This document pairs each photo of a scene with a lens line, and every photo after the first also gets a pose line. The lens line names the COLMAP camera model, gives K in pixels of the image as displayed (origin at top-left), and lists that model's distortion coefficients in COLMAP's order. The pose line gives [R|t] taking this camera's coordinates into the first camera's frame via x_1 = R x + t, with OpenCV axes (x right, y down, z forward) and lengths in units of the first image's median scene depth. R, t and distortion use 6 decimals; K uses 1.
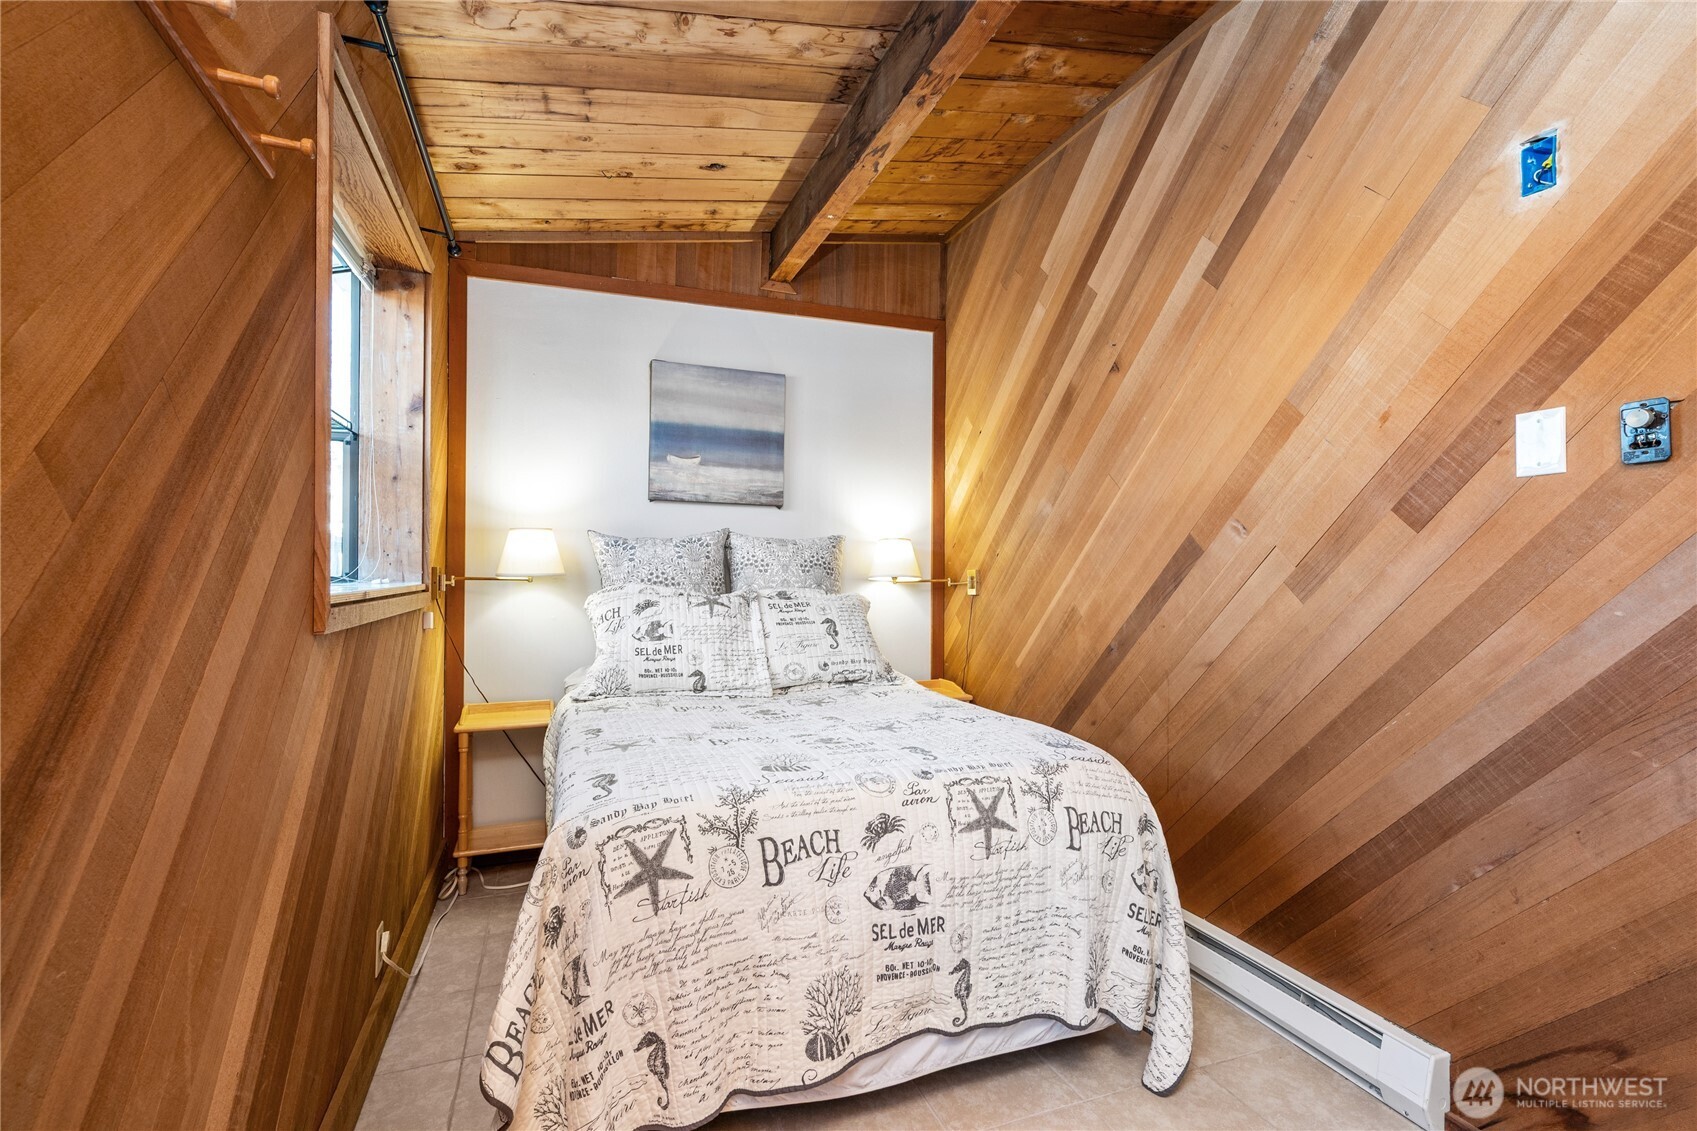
lens RADIAL K [[758.5, 0, 847.3], [0, 758.5, 570.2], [0, 0, 1]] dist [-0.000071, 0.000097]
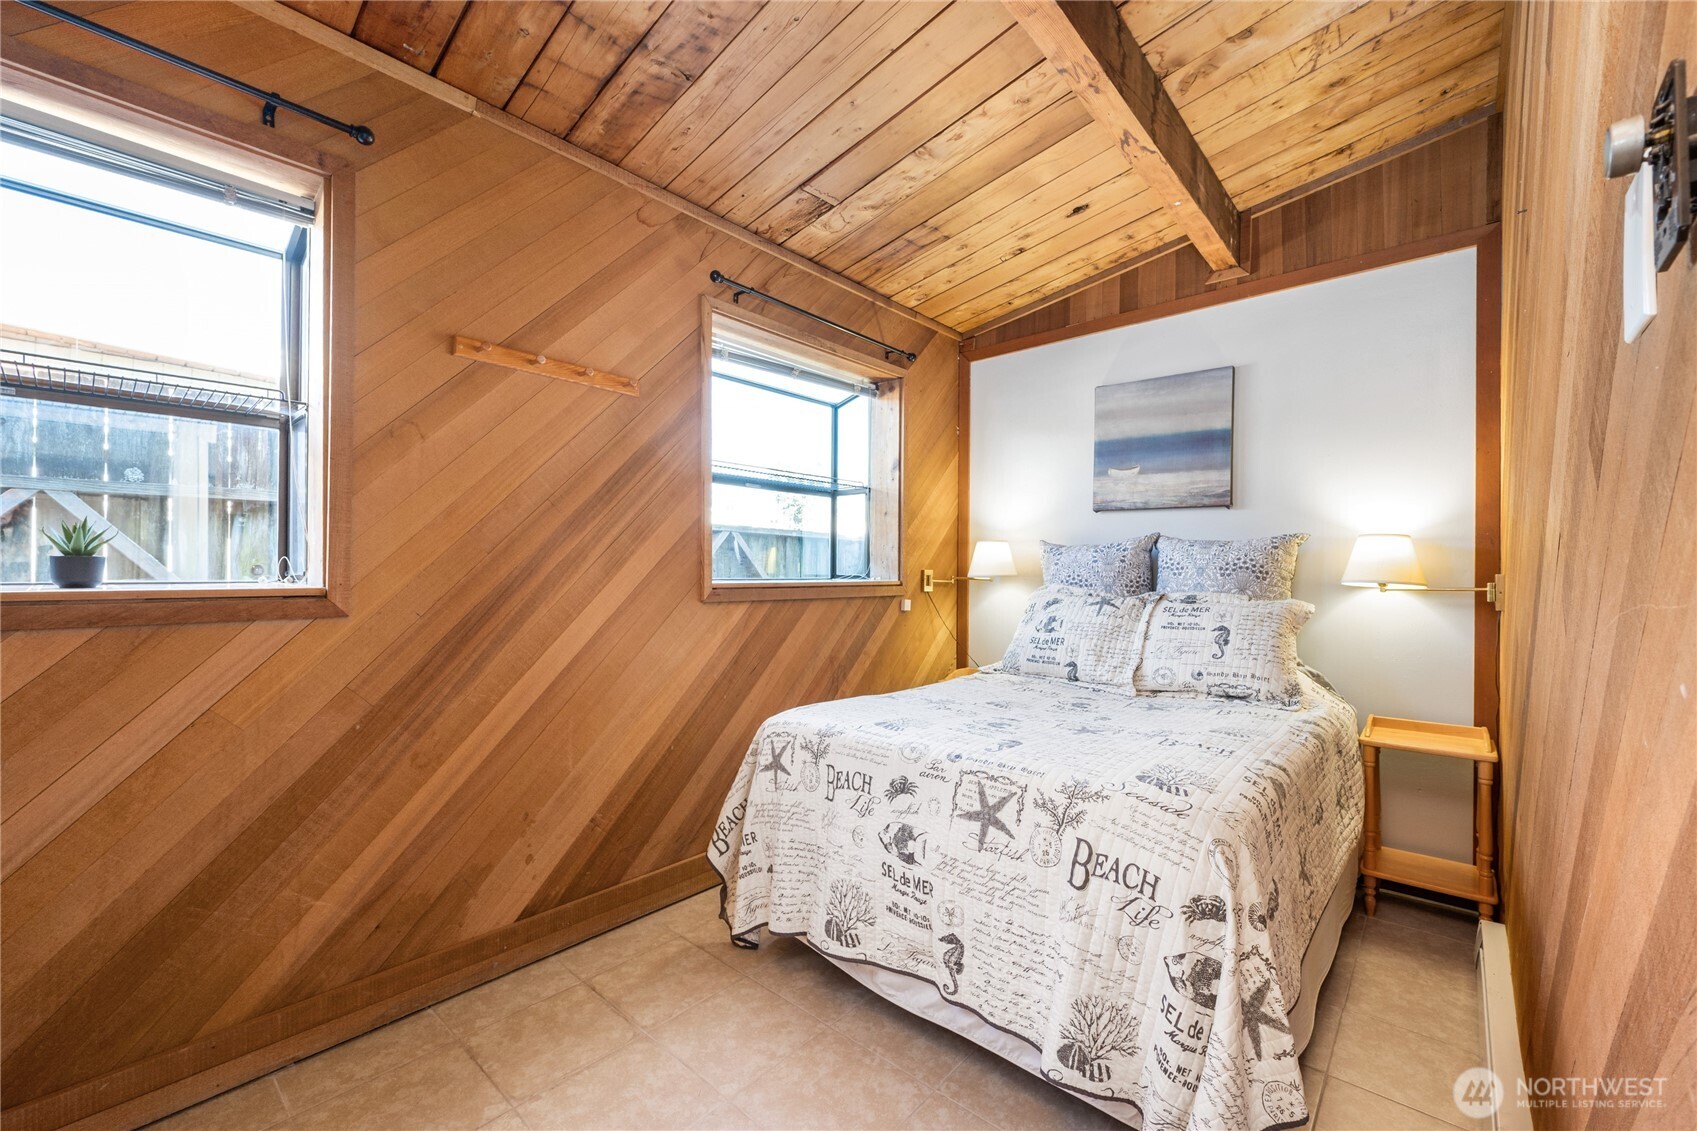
lens RADIAL K [[664.3, 0, 846.8], [0, 664.3, 570.5], [0, 0, 1]] dist [-0.000610, 0.000476]
pose [[0.485781, 0.001741, -0.874079, 0.504611], [-0.006892, 0.999975, -0.001839, 0.000855], [0.874053, 0.006918, 0.485781, 0.229735]]
